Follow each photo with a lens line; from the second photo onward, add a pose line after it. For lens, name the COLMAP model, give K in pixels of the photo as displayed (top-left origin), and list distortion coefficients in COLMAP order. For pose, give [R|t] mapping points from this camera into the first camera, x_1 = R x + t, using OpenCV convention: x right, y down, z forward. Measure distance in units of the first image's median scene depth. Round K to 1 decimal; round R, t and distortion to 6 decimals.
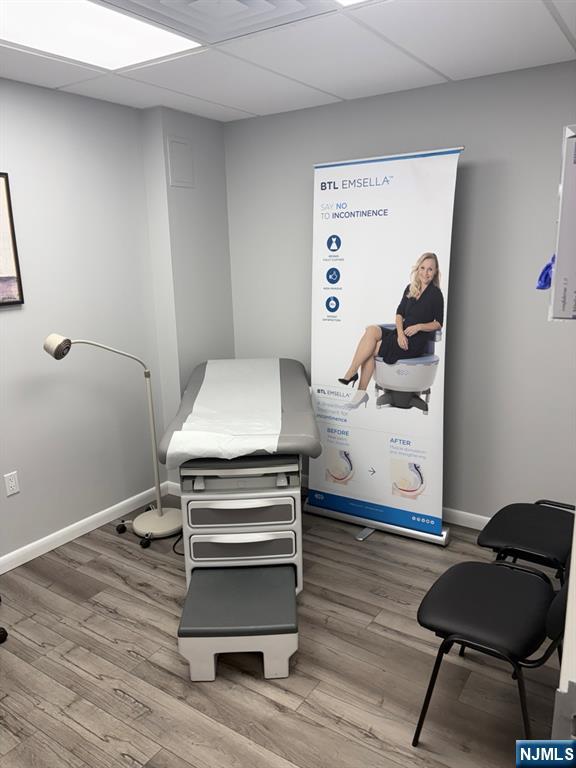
lens RADIAL K [[580.2, 0, 289.8], [0, 580.2, 384.6], [0, 0, 1]] dist [0.027142, -0.033702]
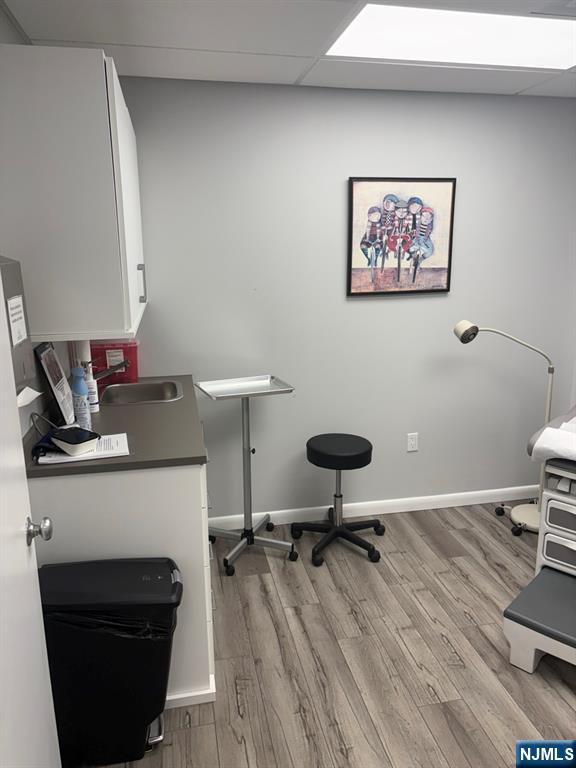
lens RADIAL K [[580.2, 0, 287.9], [0, 580.2, 384.6], [0, 0, 1]] dist [0.027142, -0.033702]
pose [[0.713612, 0.177043, -0.677801, 0.139405], [-0.163866, 0.982882, 0.084208, -0.003804], [0.681106, 0.050977, 0.730408, -0.049956]]
